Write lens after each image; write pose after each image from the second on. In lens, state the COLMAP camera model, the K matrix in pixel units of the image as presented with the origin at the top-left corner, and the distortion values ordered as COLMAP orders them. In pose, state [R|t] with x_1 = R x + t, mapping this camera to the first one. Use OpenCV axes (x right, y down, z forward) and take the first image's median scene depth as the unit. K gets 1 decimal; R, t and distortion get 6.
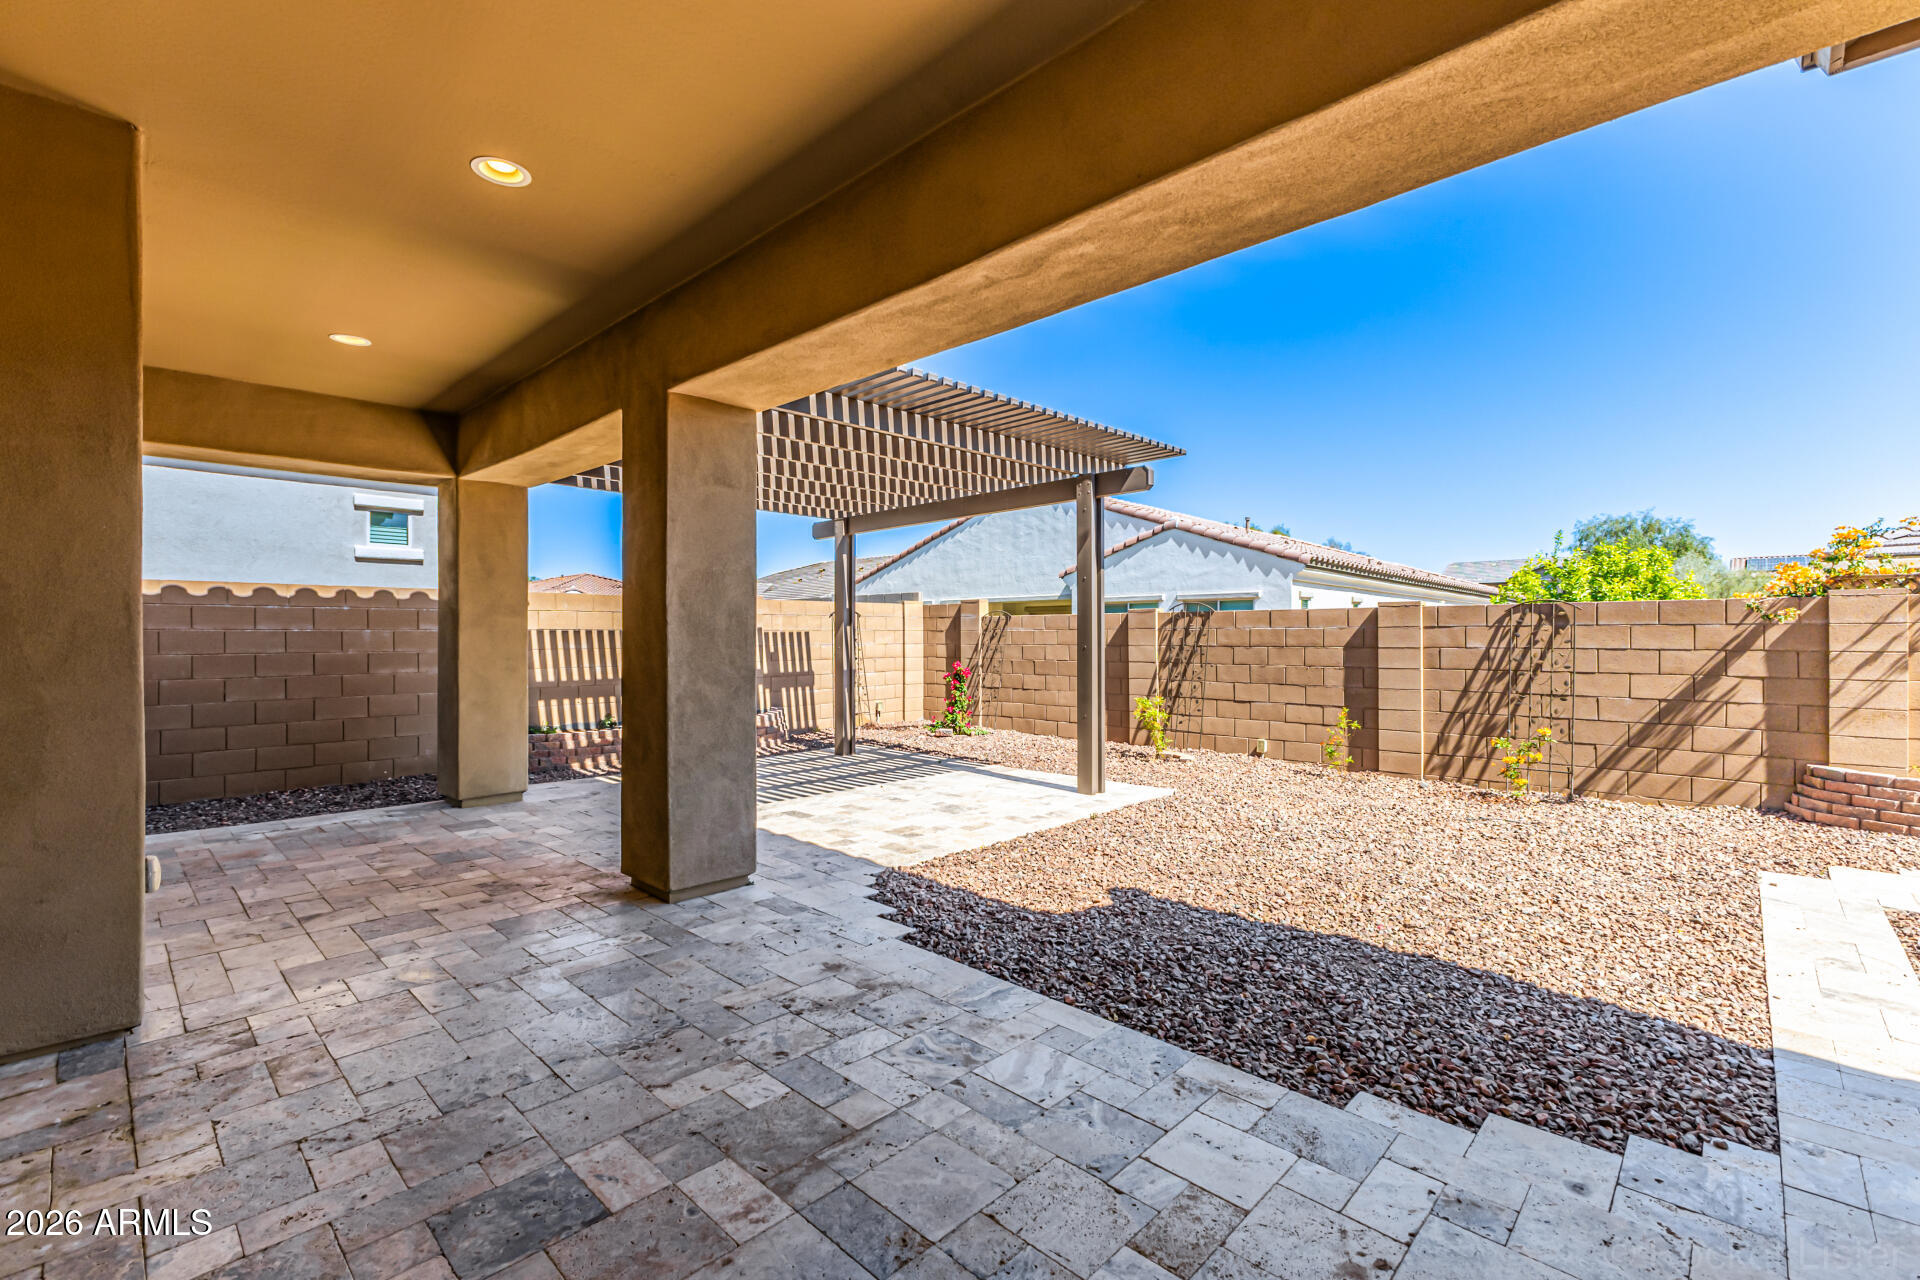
lens RADIAL K [[832.1, 0, 960.0], [0, 832.1, 640.0], [0, 0, 1]] dist [0.000743, -0.000036]
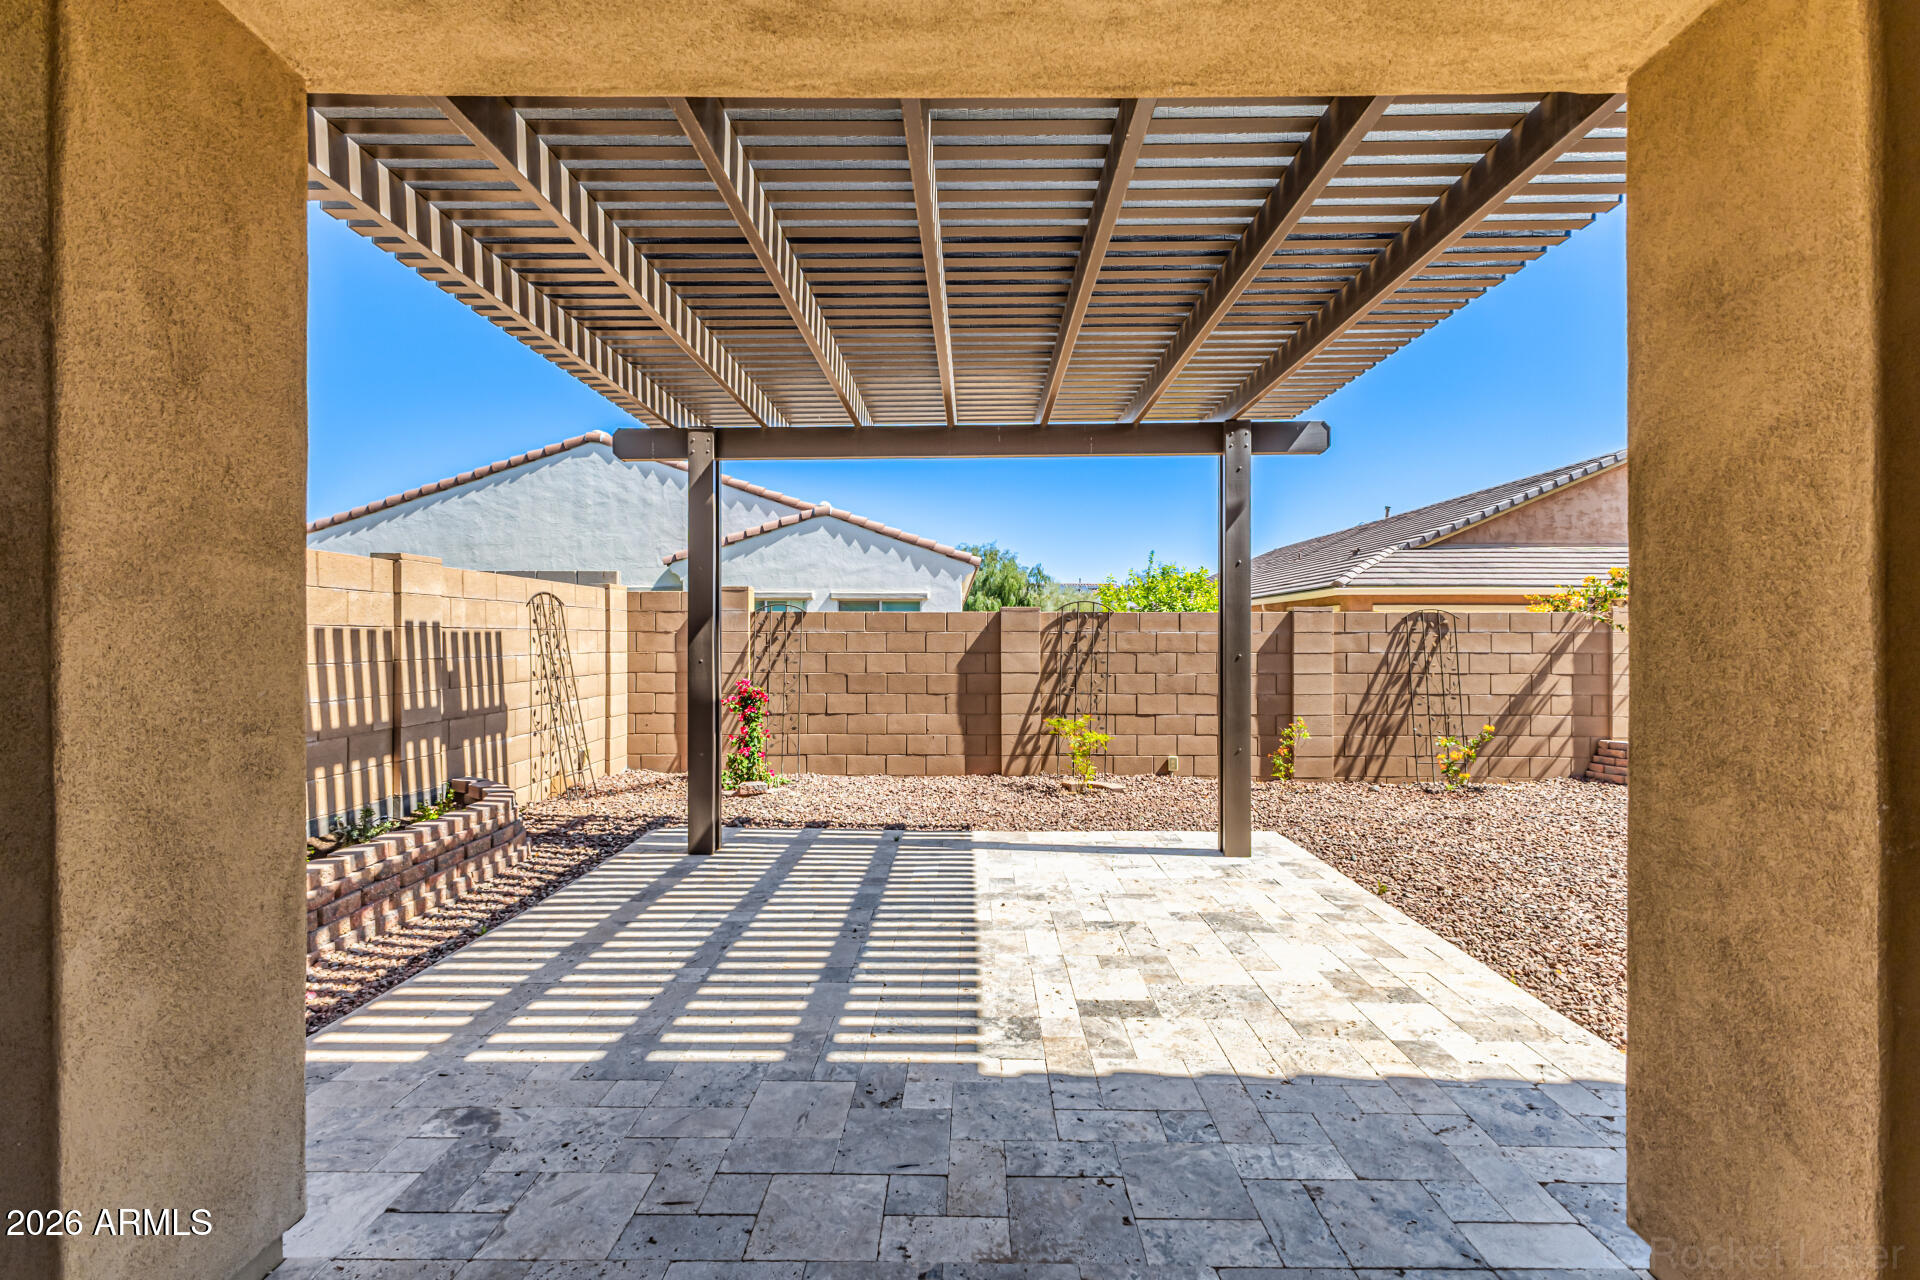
lens RADIAL K [[832.1, 0, 960.0], [0, 832.1, 640.0], [0, 0, 1]] dist [0.000743, -0.000036]
pose [[0.728615, 0.002862, 0.684918, -0.405845], [0.000666, 0.999988, -0.004887, -0.001857], [-0.684923, 0.004017, 0.728604, 0.487144]]
